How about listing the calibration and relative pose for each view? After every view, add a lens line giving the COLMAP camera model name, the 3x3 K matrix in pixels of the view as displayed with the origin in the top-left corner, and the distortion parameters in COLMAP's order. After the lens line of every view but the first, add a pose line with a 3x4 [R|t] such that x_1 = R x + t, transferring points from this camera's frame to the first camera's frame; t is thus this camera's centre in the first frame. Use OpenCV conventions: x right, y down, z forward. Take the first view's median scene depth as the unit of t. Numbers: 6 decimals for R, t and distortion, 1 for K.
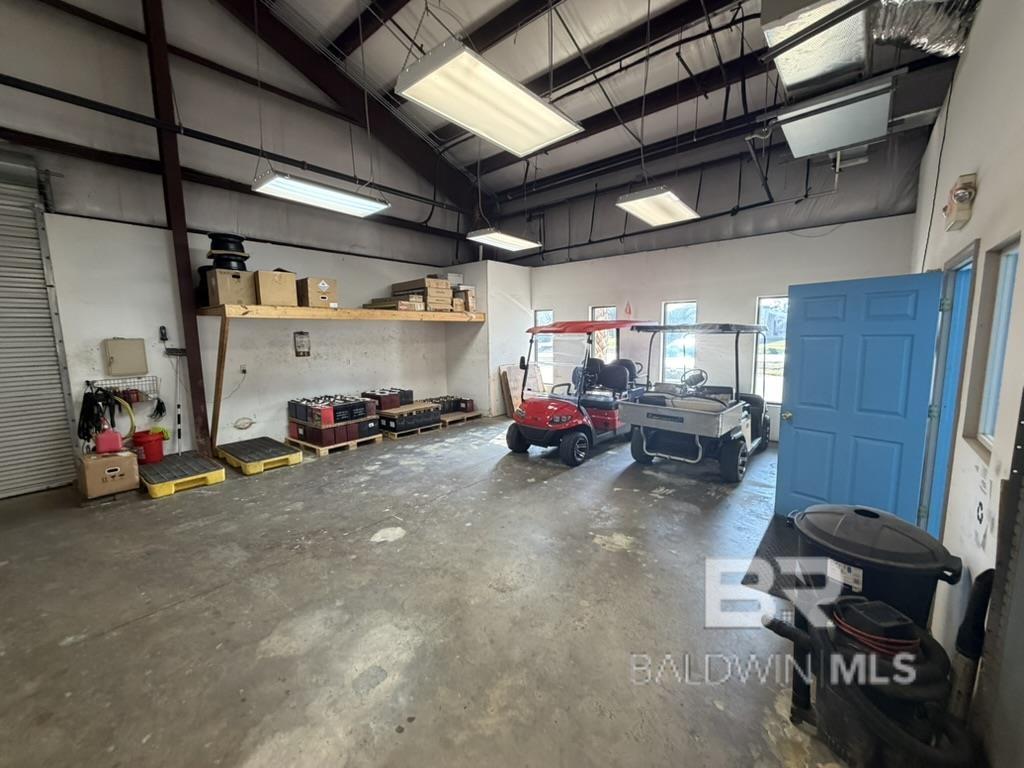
lens RADIAL K [[408.5, 0, 509.5], [0, 408.5, 383.8], [0, 0, 1]] dist [-0.000312, -0.000205]
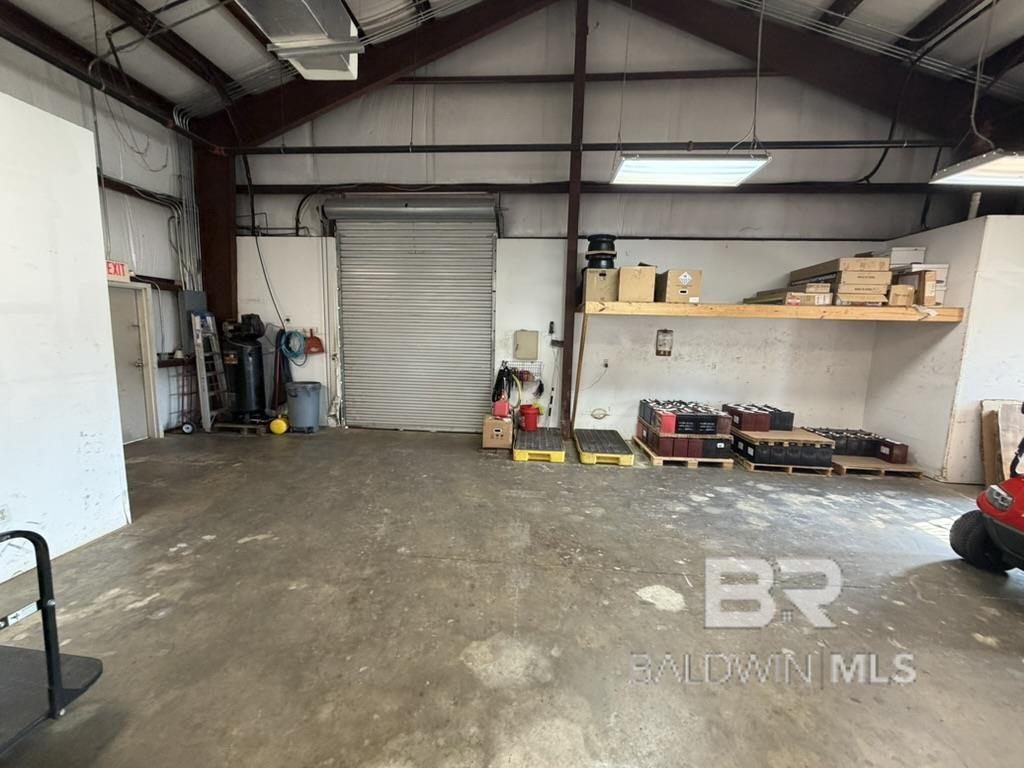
lens RADIAL K [[408.5, 0, 509.1], [0, 408.5, 383.6], [0, 0, 1]] dist [-0.000312, -0.000205]
pose [[0.586916, 0.135172, -0.798284, 0.060166], [-0.133673, 0.988612, 0.069120, -0.025715], [0.798537, 0.066141, 0.598302, 0.191828]]
